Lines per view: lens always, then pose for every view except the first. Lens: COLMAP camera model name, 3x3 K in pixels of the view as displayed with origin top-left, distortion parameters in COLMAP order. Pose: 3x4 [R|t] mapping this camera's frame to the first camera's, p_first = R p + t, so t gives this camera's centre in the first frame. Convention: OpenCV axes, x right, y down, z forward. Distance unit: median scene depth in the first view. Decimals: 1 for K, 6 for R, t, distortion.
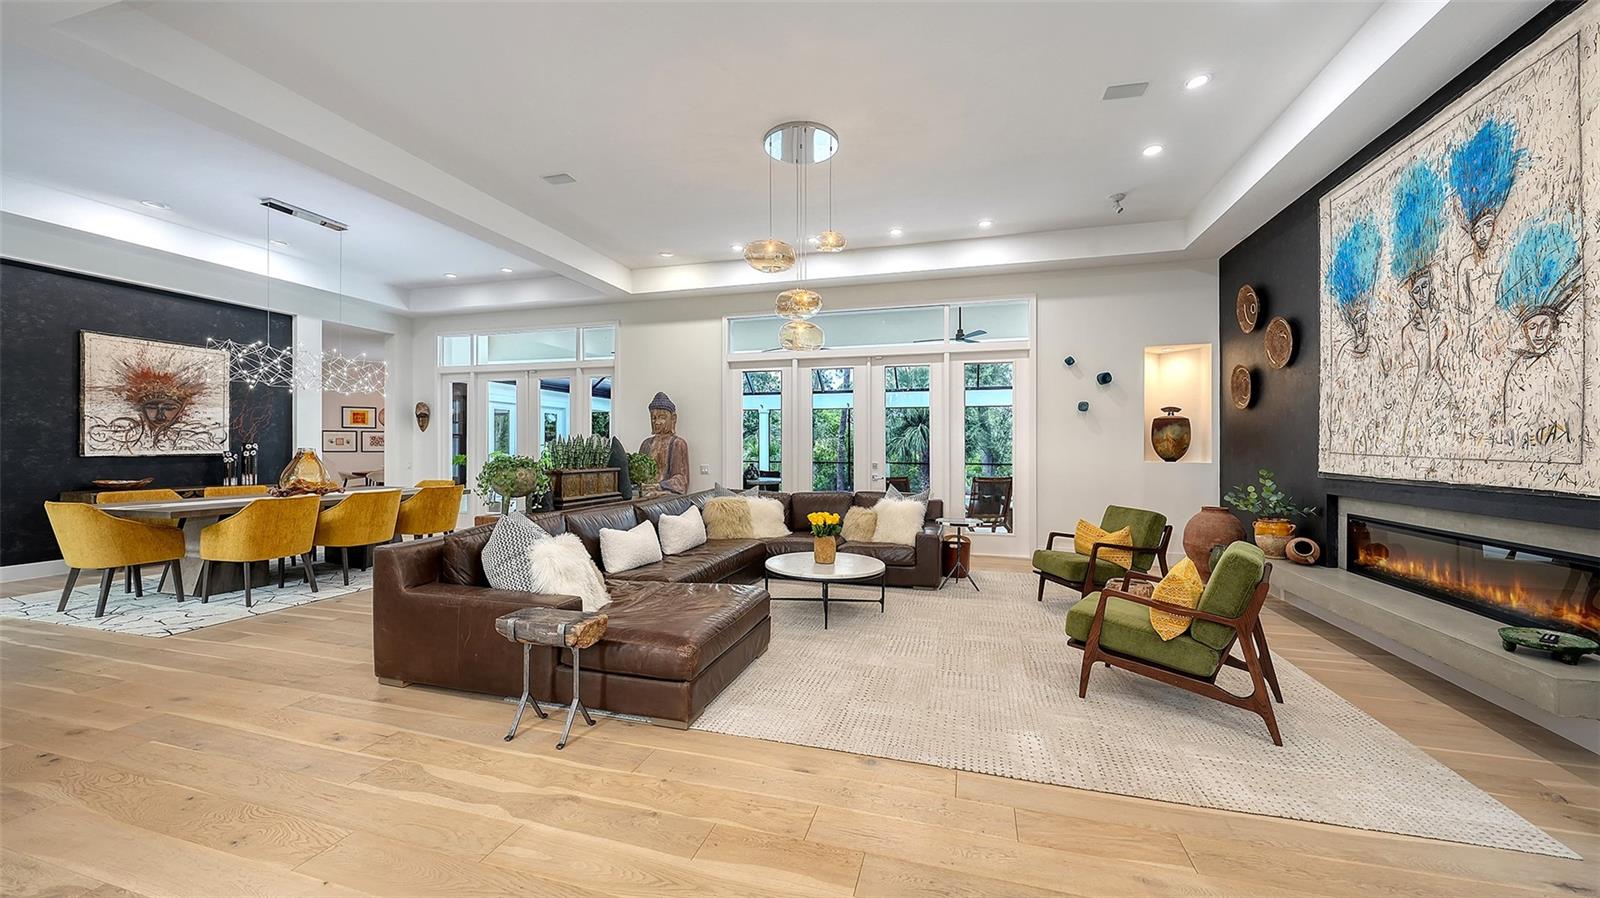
lens RADIAL K [[602.5, 0, 798.3], [0, 602.5, 444.6], [0, 0, 1]] dist [-0.002823, -0.000491]
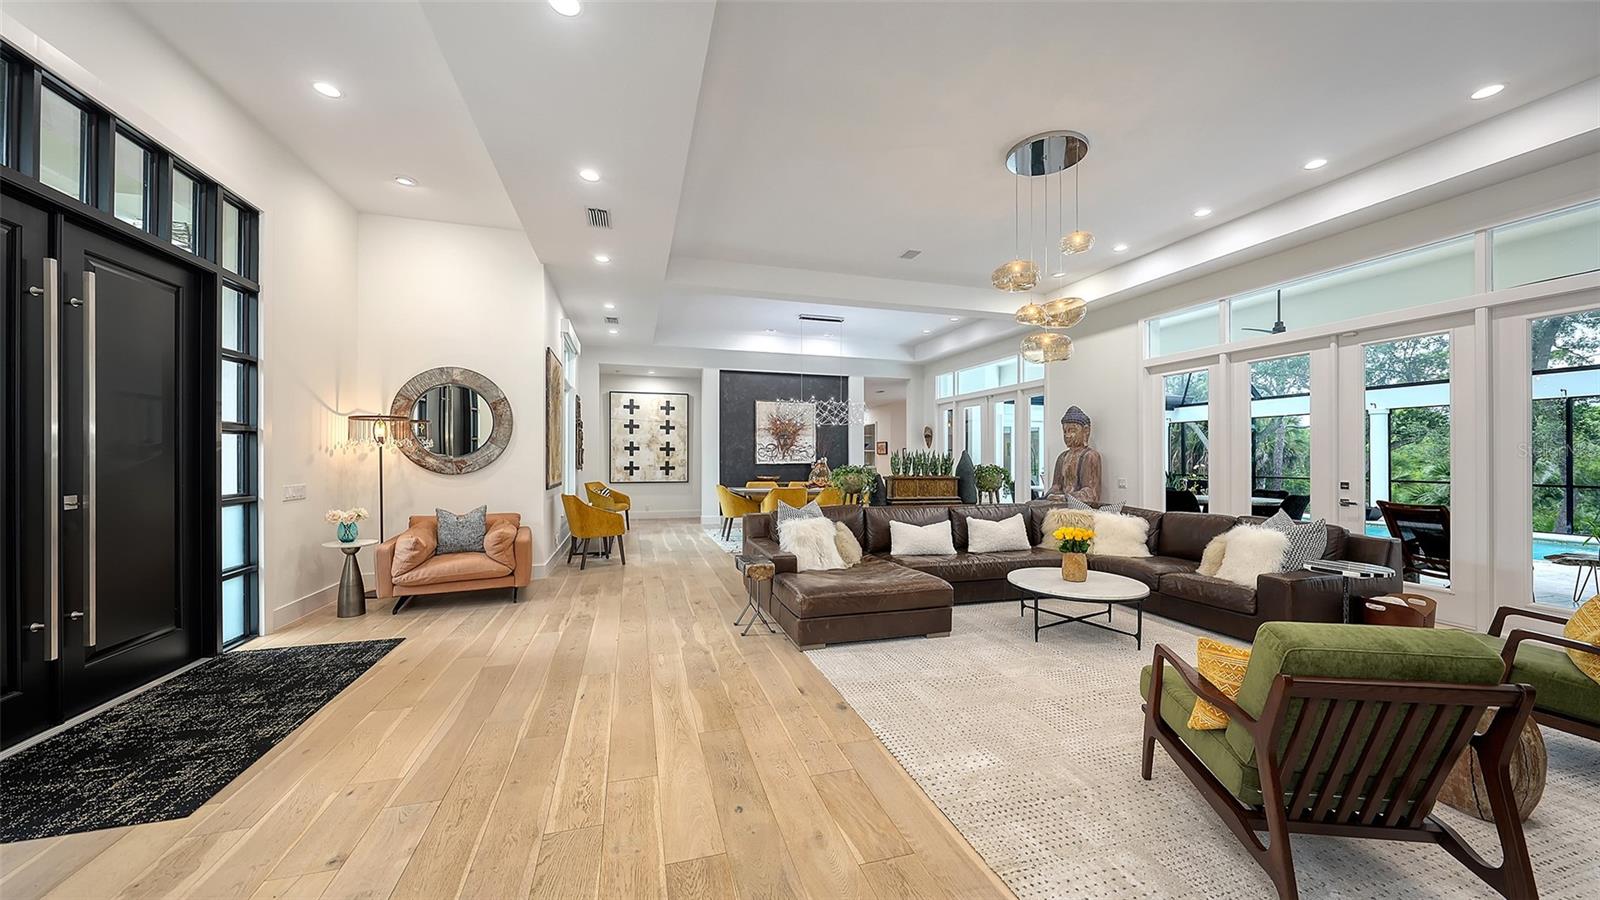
lens RADIAL K [[560.9, 0, 791.0], [0, 560.9, 449.5], [0, 0, 1]] dist [-0.001908, -0.000131]
pose [[0.534335, -0.014753, -0.845144, 0.615108], [0.000227, 0.999850, -0.017310, 0.005431], [0.845273, 0.009058, 0.534259, 0.161741]]
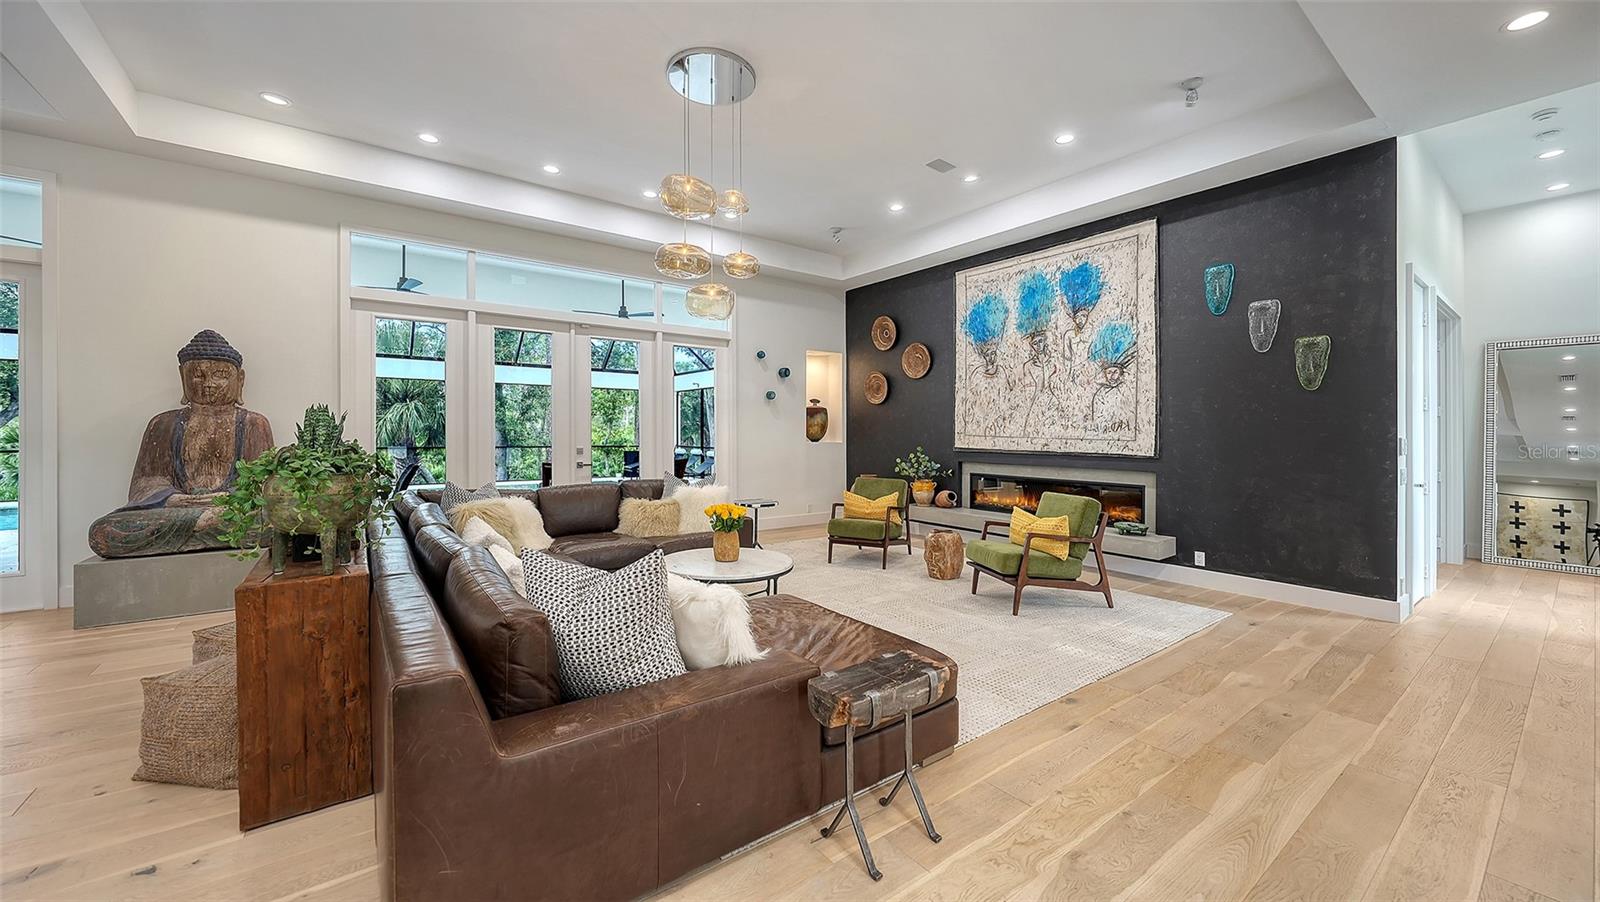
lens RADIAL K [[594.3, 0, 807.9], [0, 594.3, 428.9], [0, 0, 1]] dist [-0.001102, -0.000299]
pose [[0.596444, 0.004808, 0.802640, -0.652503], [-0.009047, 0.999959, 0.000733, -0.000294], [-0.802604, -0.007699, 0.596463, 0.420029]]
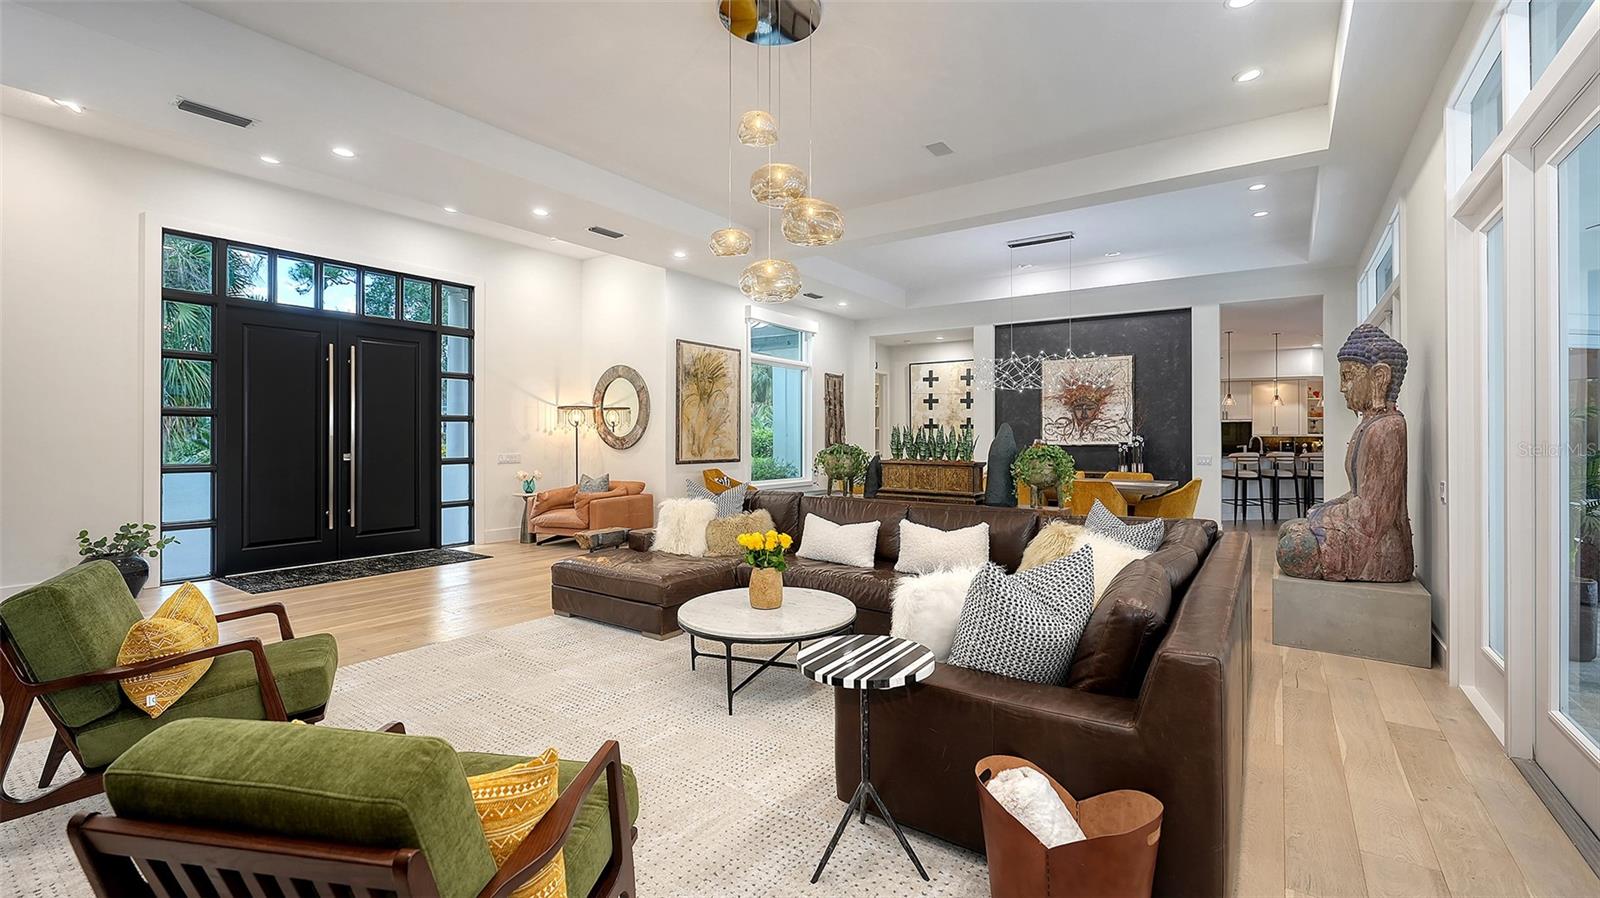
lens RADIAL K [[671.7, 0, 800.1], [0, 671.7, 441.5], [0, 0, 1]] dist [-0.021462, -0.000126]
pose [[-0.327910, 0.002765, -0.944705, 0.812182], [-0.001529, 0.999993, 0.003457, 0.009924], [0.944708, 0.002579, -0.327903, 1.412727]]
